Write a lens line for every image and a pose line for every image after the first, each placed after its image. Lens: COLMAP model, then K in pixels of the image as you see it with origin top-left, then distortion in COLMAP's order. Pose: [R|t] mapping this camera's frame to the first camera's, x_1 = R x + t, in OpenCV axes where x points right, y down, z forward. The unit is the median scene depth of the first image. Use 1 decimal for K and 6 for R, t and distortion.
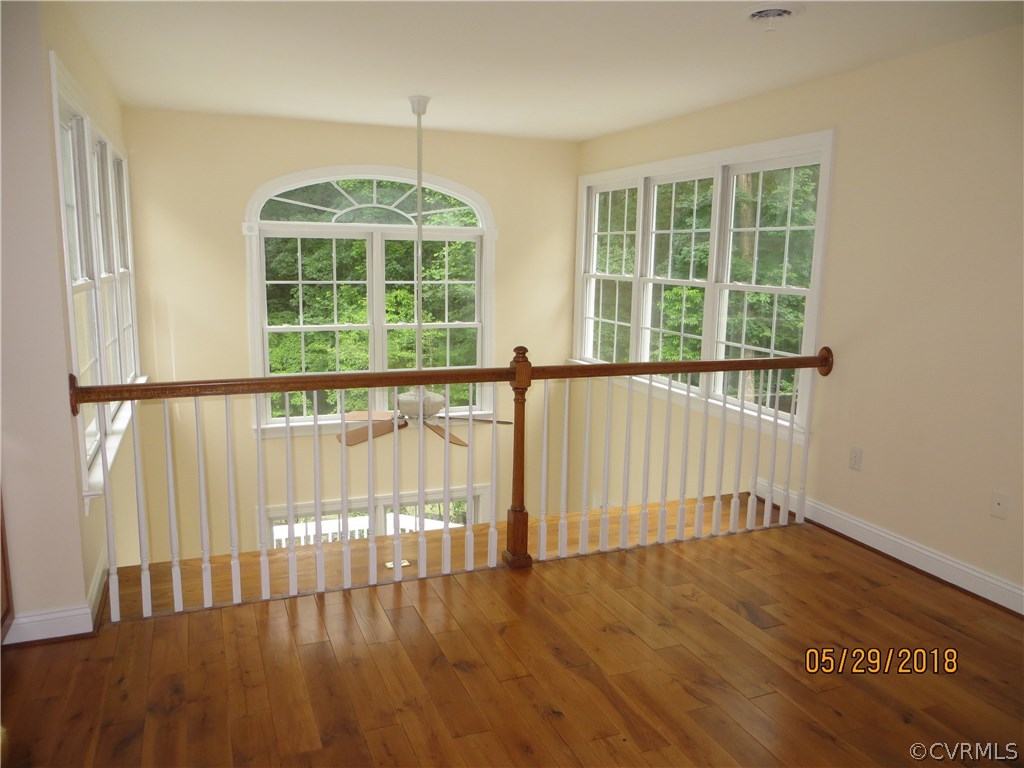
lens RADIAL K [[772.6, 0, 512.0], [0, 772.6, 384.0], [0, 0, 1]] dist [-0.003660, -0.003600]
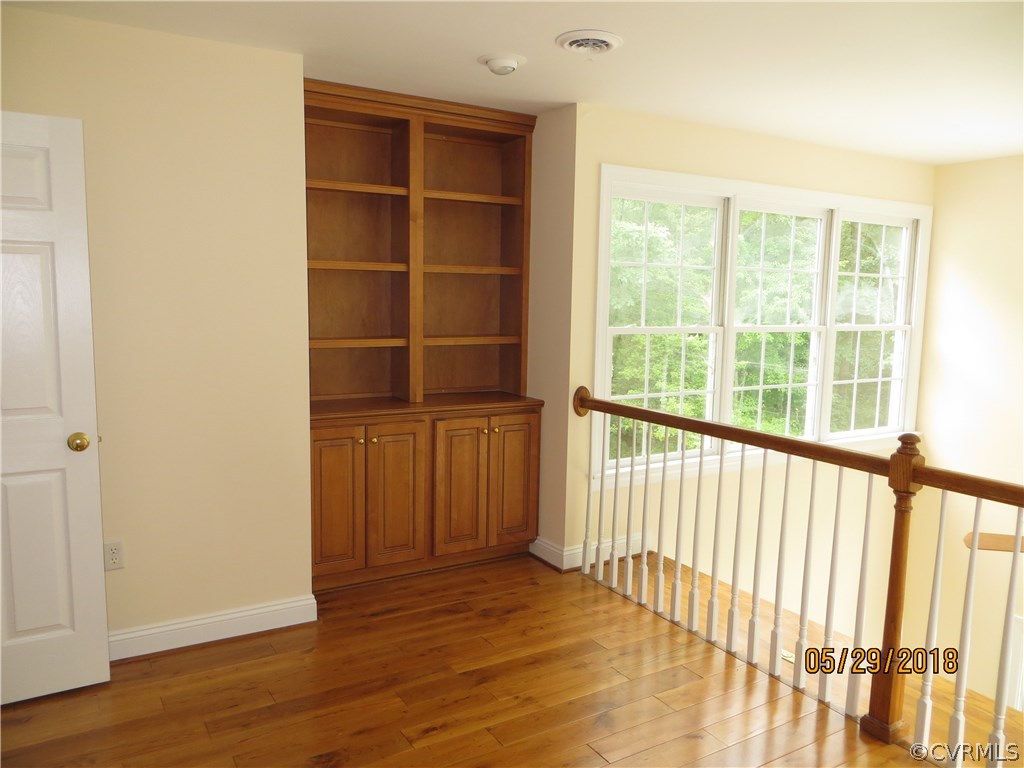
lens RADIAL K [[772.6, 0, 512.0], [0, 772.6, 384.0], [0, 0, 1]] dist [-0.003660, -0.003600]
pose [[0.167604, 0.105258, -0.980219, 0.778129], [-0.181077, 0.980655, 0.074343, -0.097368], [0.969082, 0.165035, 0.183421, 0.592157]]
